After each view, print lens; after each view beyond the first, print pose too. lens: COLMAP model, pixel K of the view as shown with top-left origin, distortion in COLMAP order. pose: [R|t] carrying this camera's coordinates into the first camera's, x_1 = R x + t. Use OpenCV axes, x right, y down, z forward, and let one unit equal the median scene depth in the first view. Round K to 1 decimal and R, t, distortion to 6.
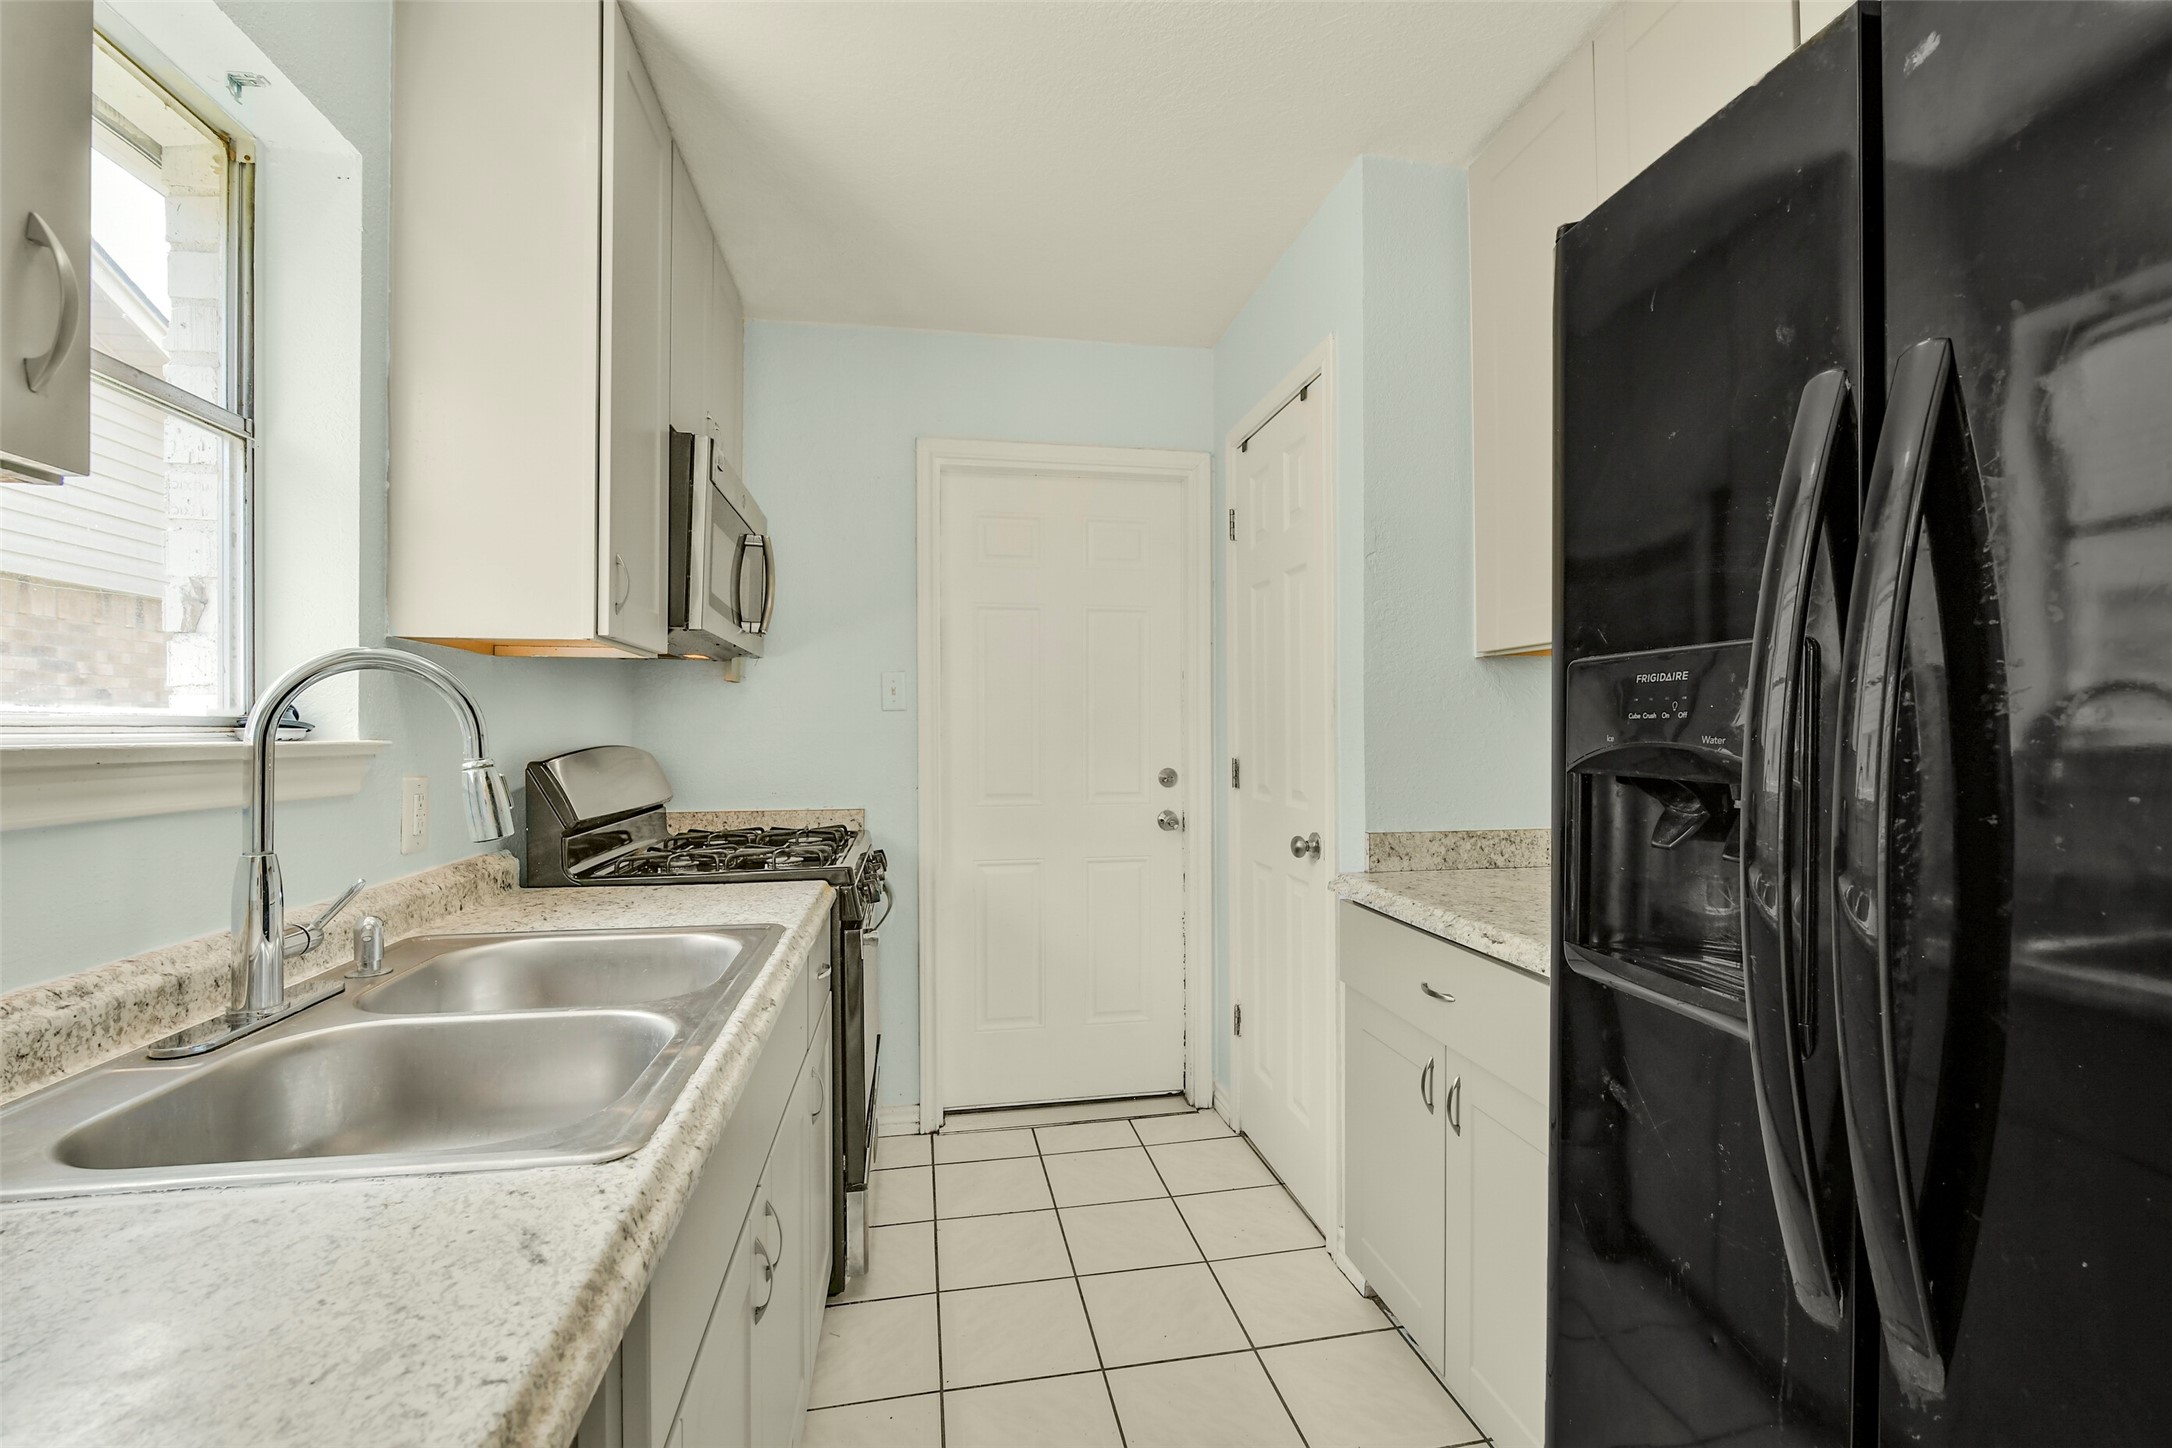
lens RADIAL K [[929.8, 0, 1090.9], [0, 929.8, 727.9], [0, 0, 1]] dist [0.001609, -0.001833]
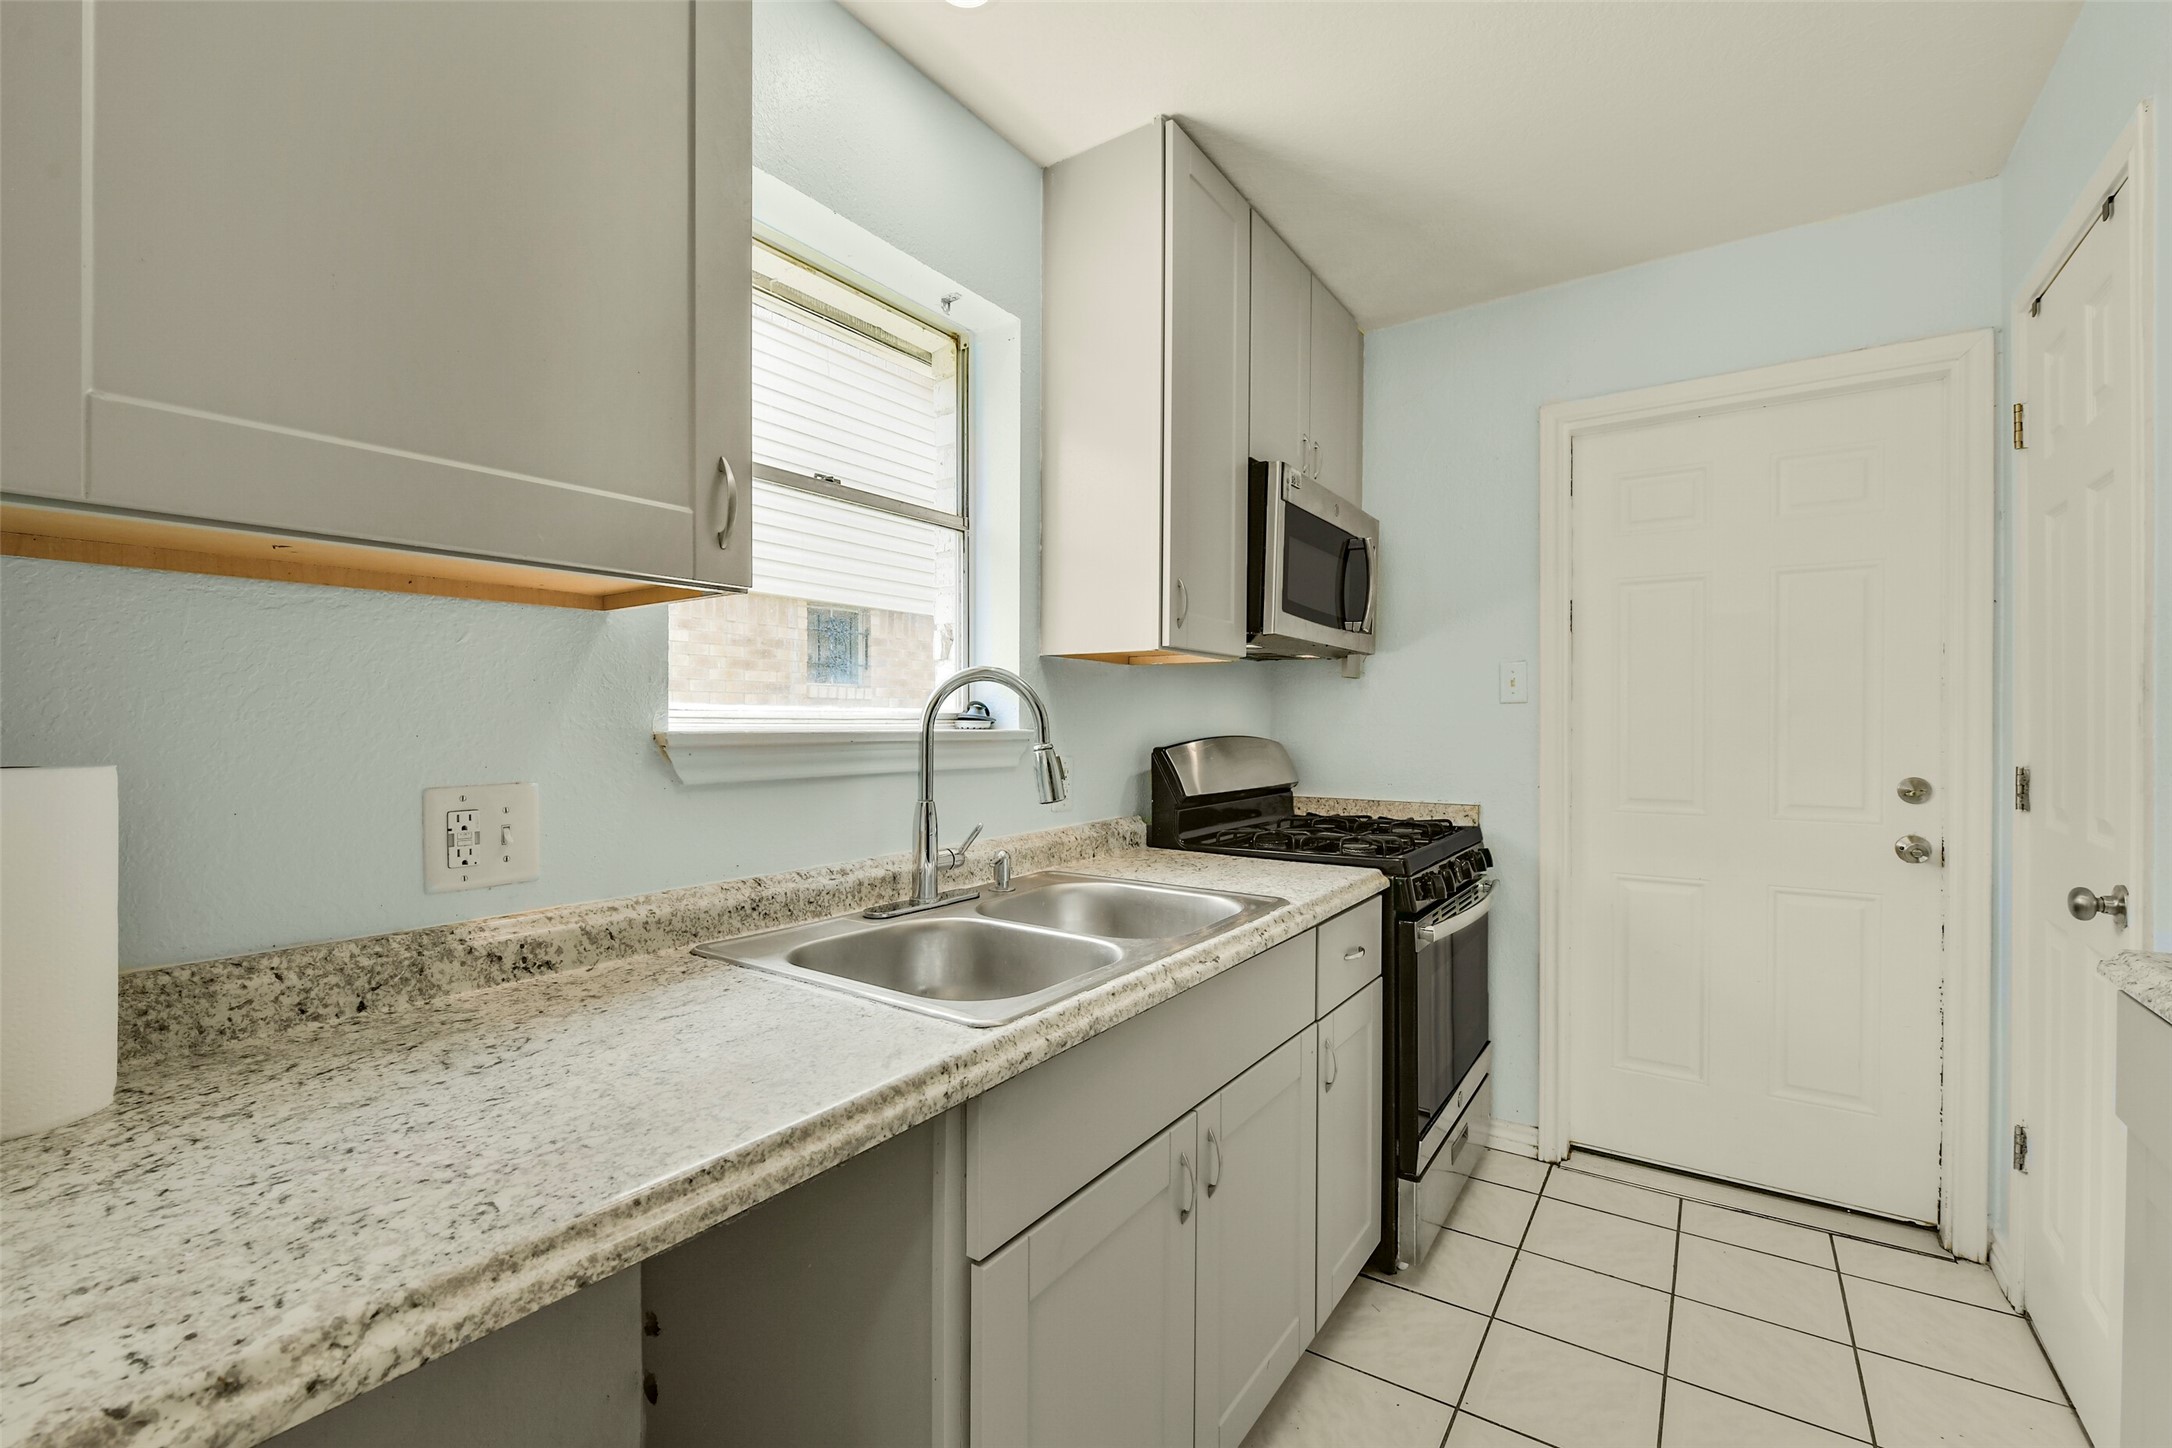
lens RADIAL K [[929.8, 0, 1086.4], [0, 929.8, 727.9], [0, 0, 1]] dist [0.001609, -0.001833]
pose [[0.708434, 0.007779, -0.705734, 0.209738], [-0.001868, 0.999956, 0.009146, -0.001625], [0.705774, -0.005161, 0.708418, 0.040379]]
